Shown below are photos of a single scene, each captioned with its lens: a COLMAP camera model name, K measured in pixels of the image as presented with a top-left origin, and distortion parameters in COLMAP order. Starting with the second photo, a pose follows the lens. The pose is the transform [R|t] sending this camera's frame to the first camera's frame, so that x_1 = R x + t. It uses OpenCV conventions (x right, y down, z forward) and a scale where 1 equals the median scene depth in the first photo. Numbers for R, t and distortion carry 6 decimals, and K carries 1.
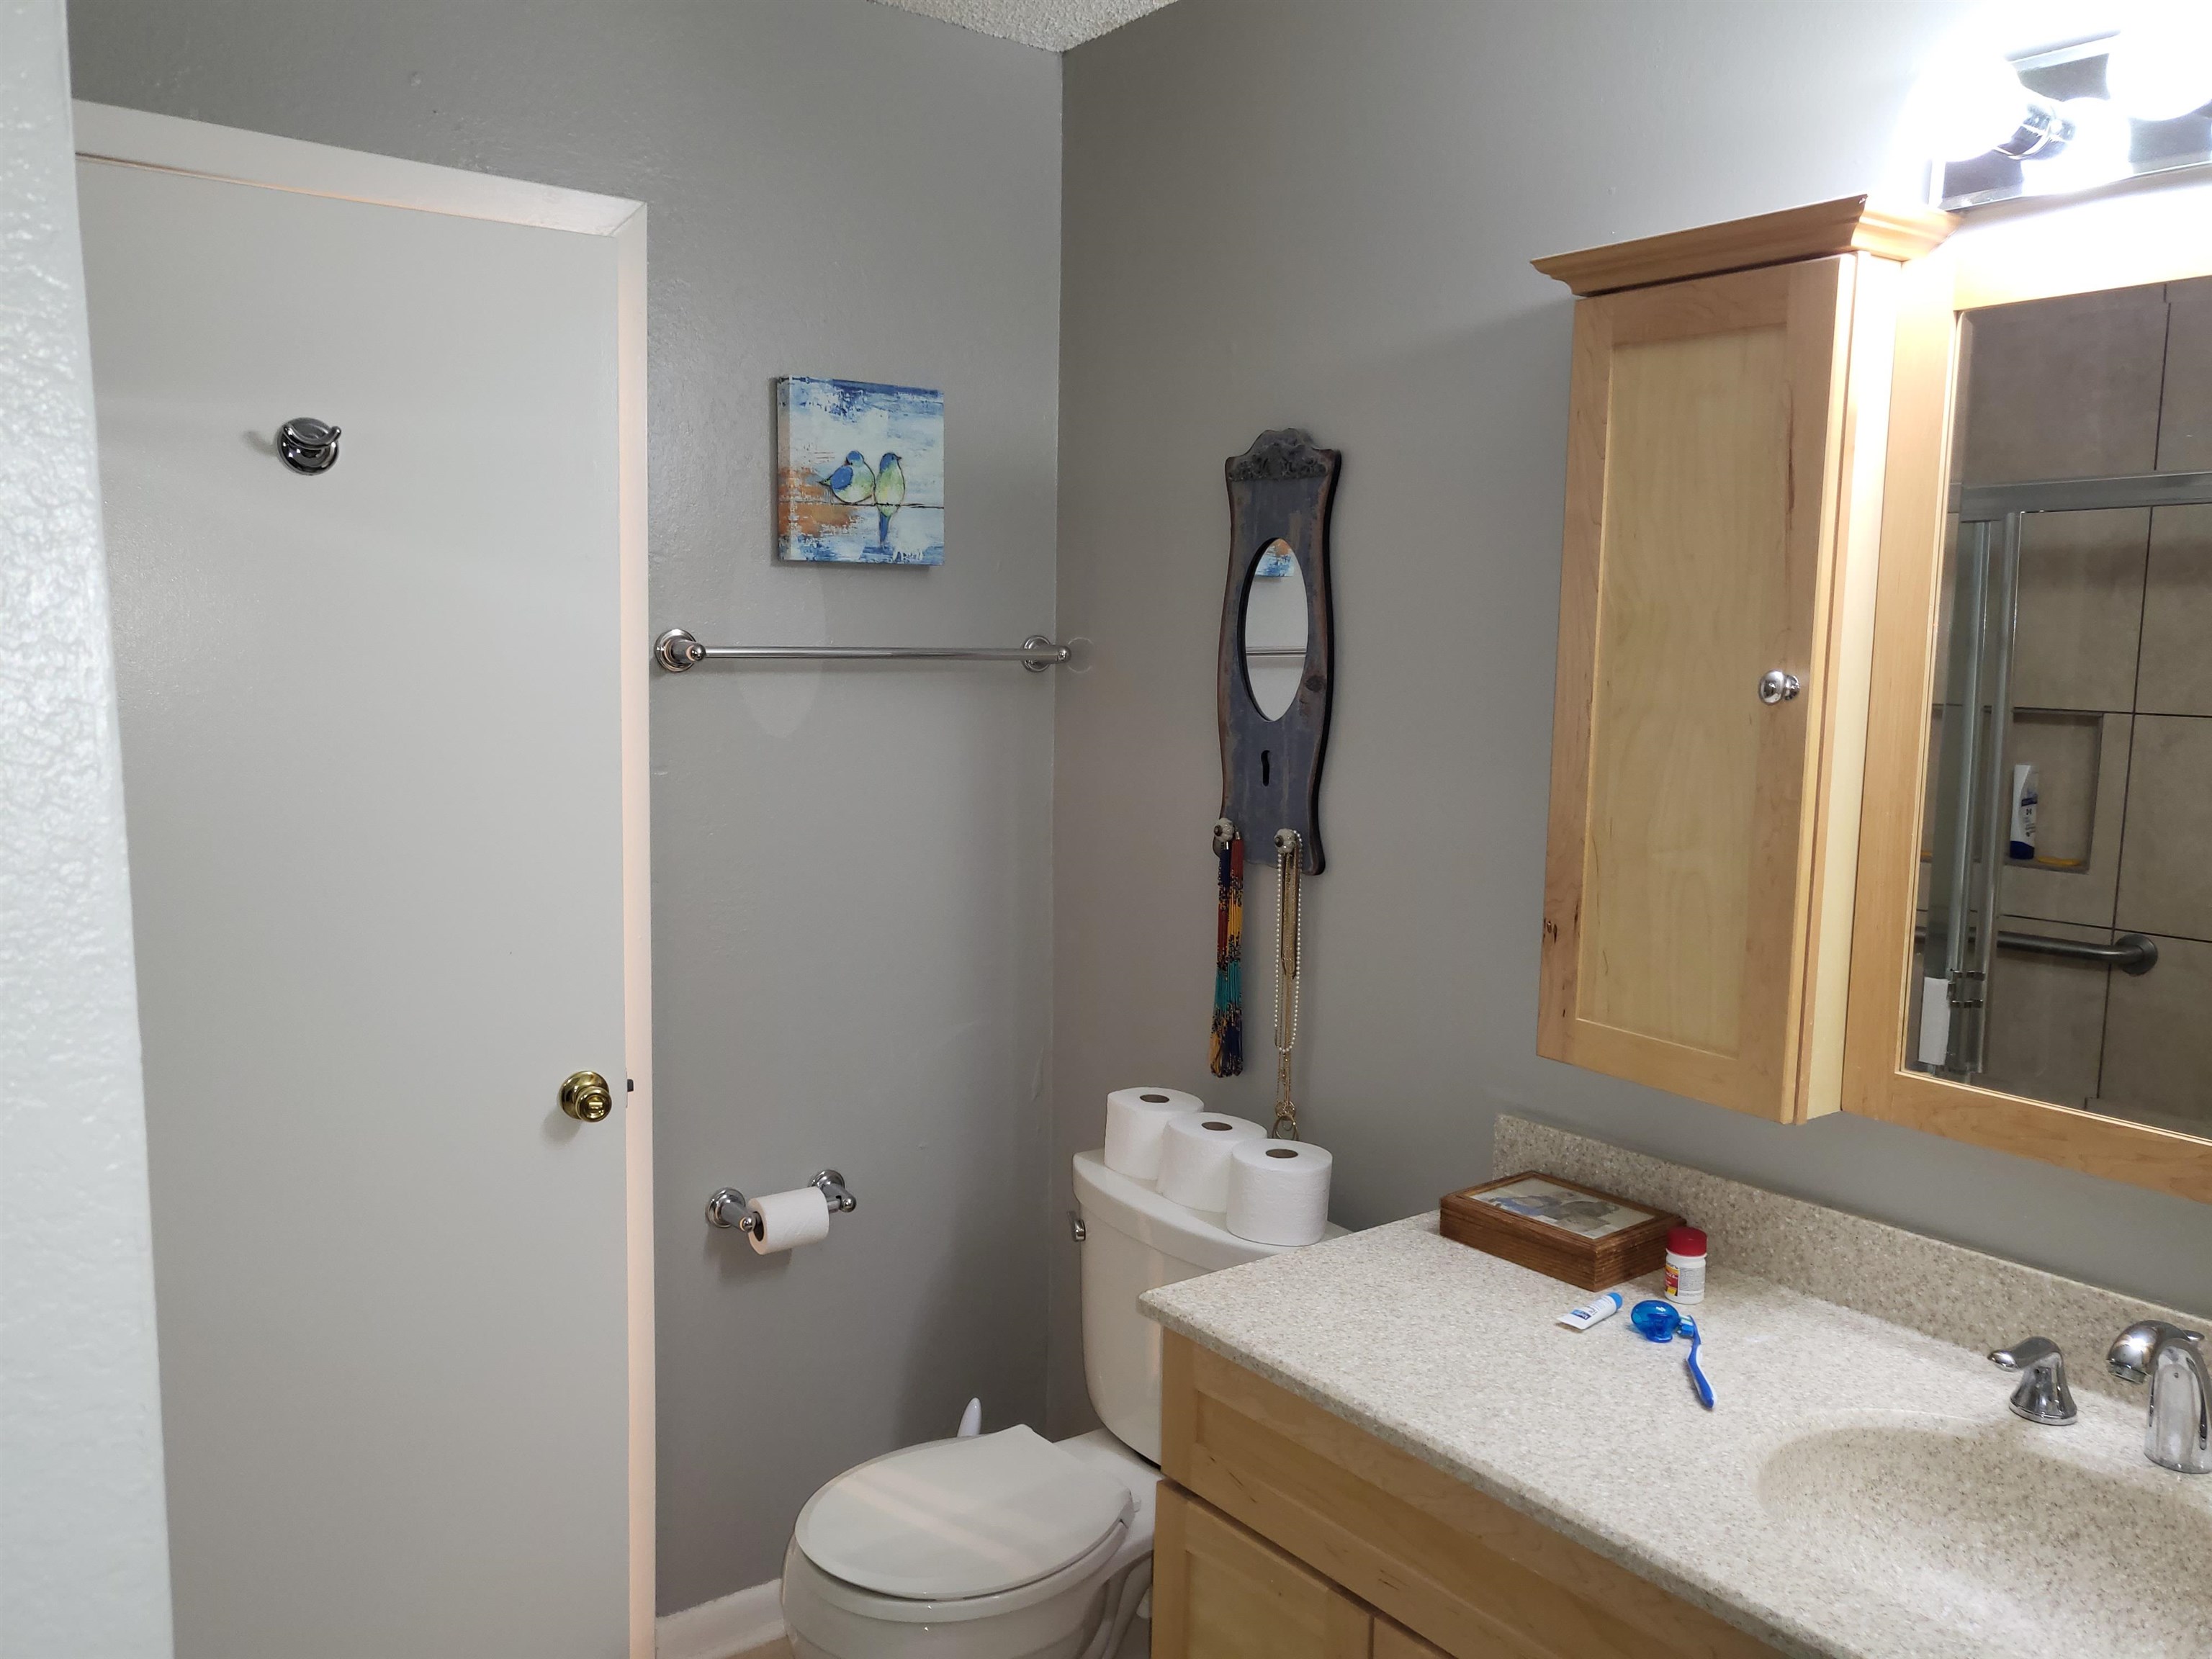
lens RADIAL K [[1709.1, 0, 1106.0], [0, 1709.1, 829.5], [0, 0, 1]] dist [-0.010554, 0.059417]
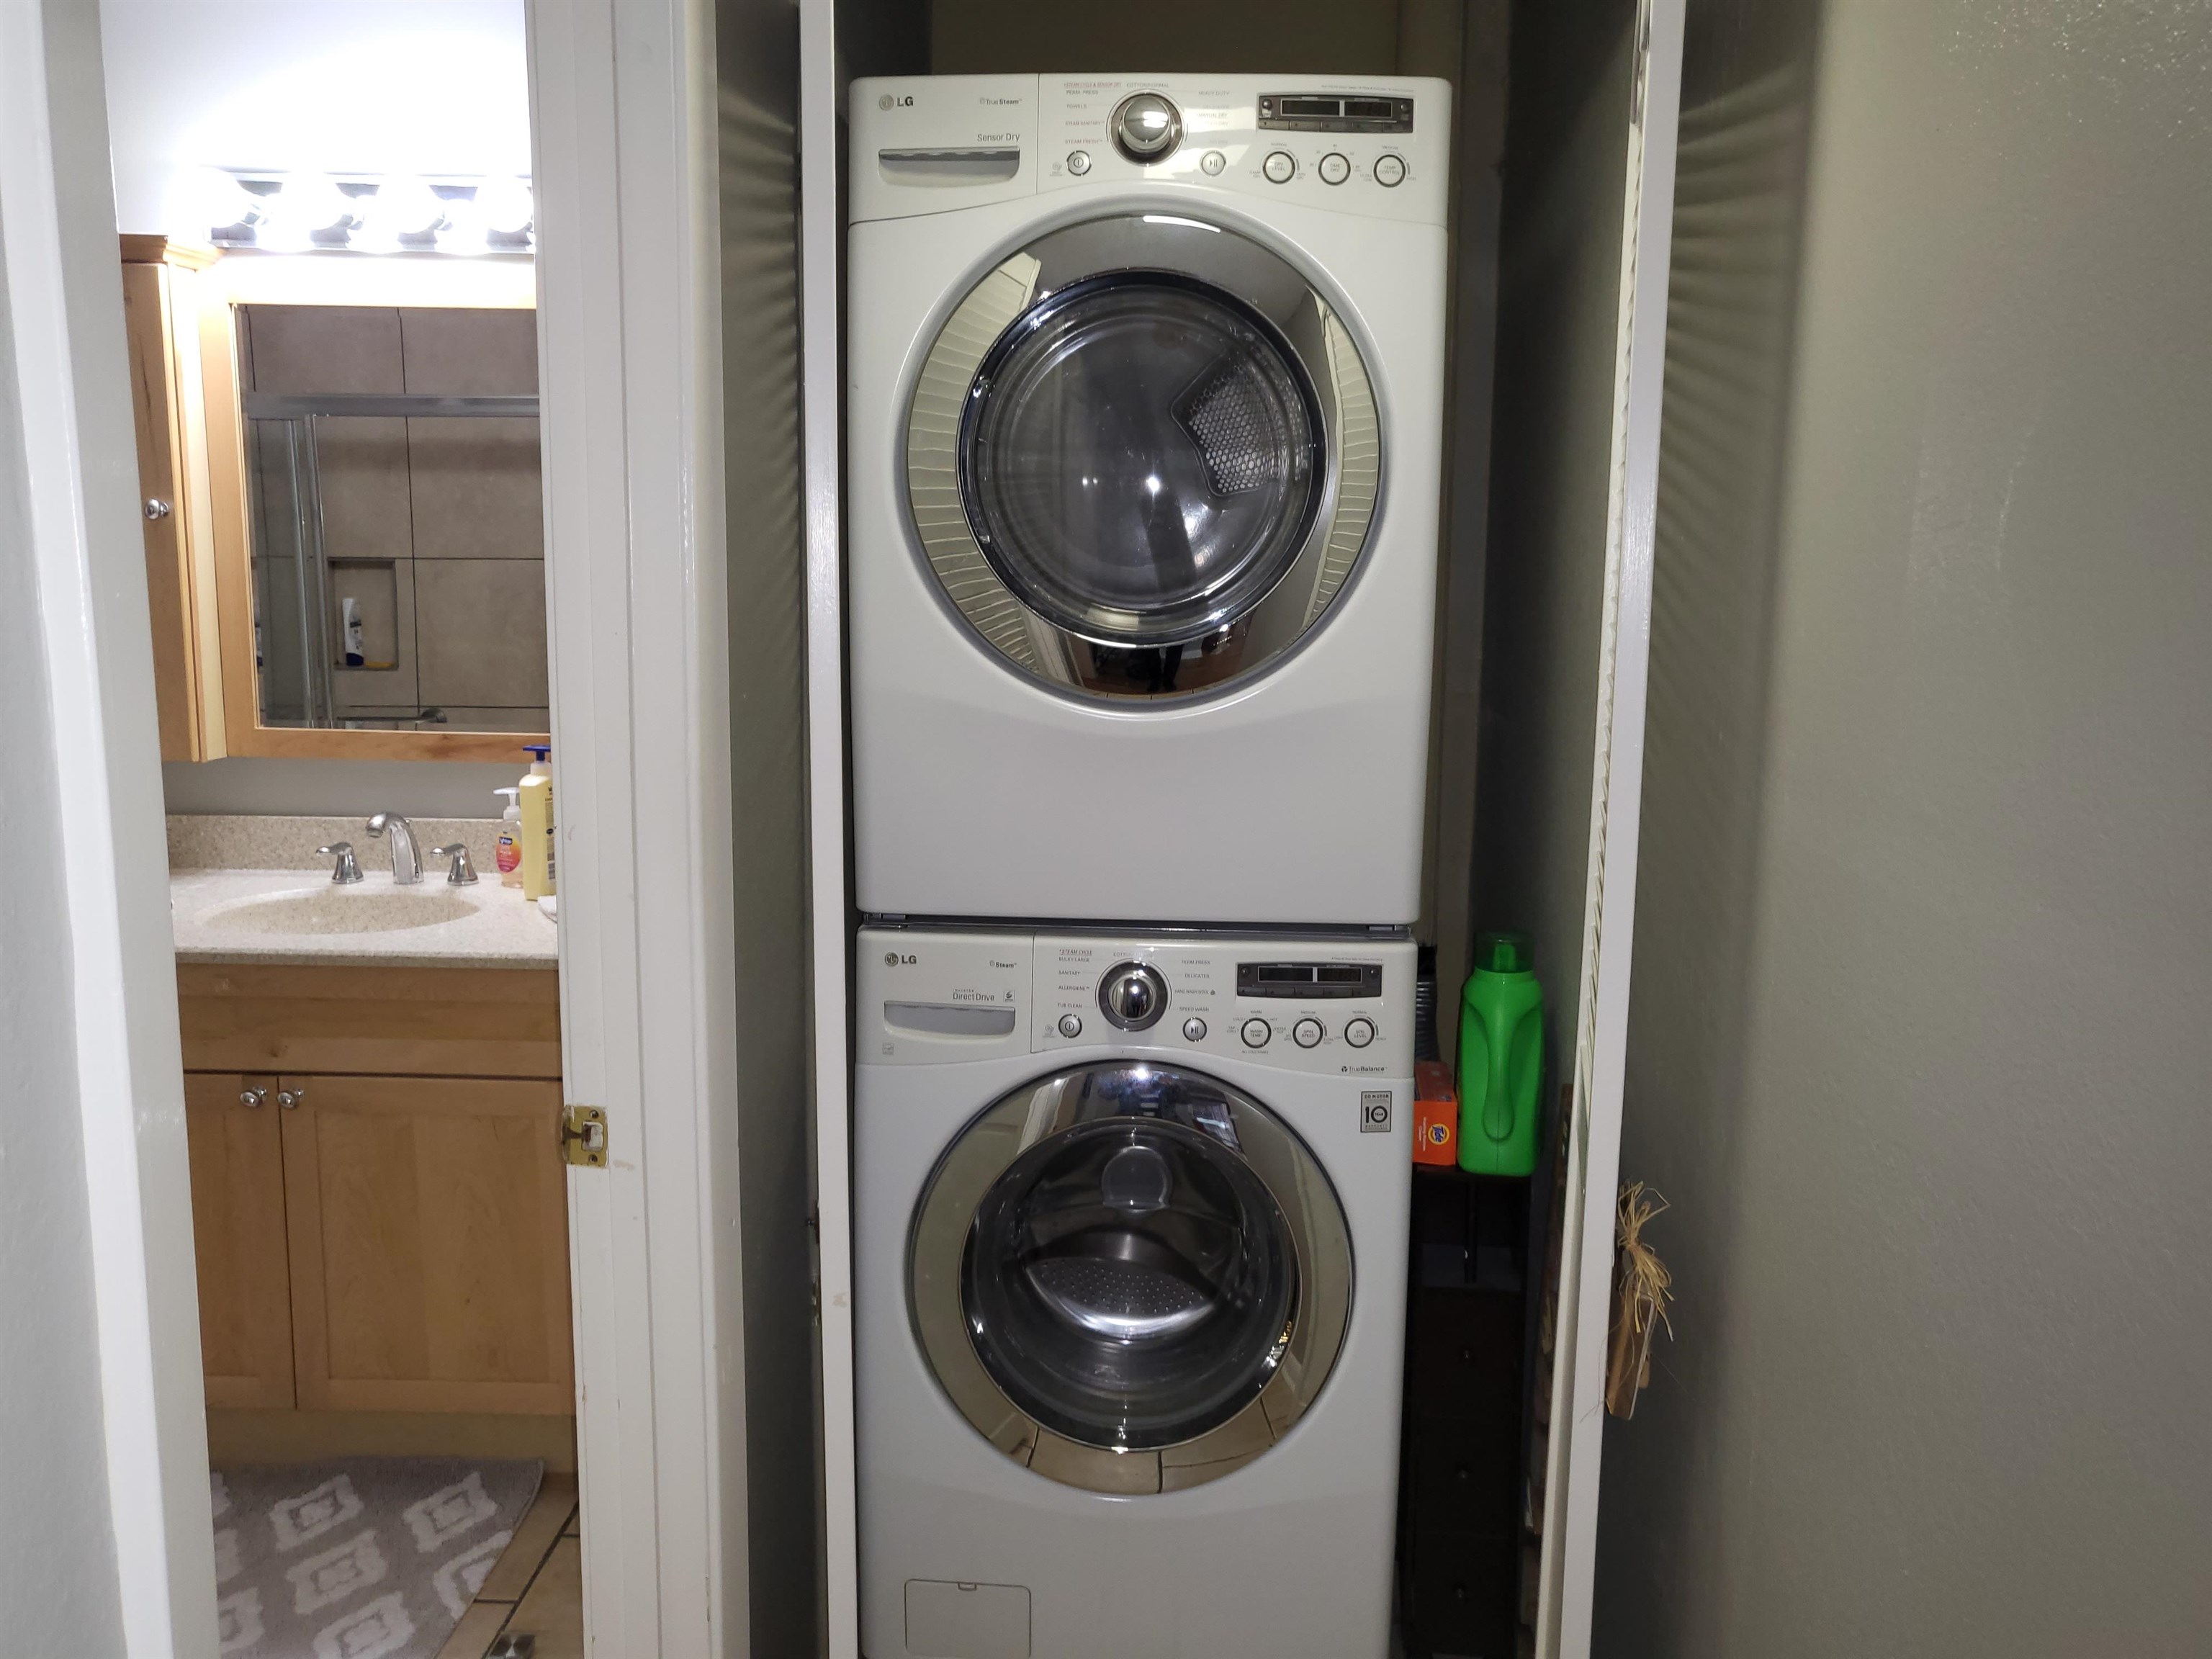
lens RADIAL K [[1709.1, 0, 1106.0], [0, 1709.1, 829.5], [0, 0, 1]] dist [-0.010554, 0.059417]
pose [[0.638330, -0.126703, 0.759264, -0.358775], [0.080635, 0.991940, 0.097739, 0.147500], [-0.765528, -0.001167, 0.643402, -0.871017]]
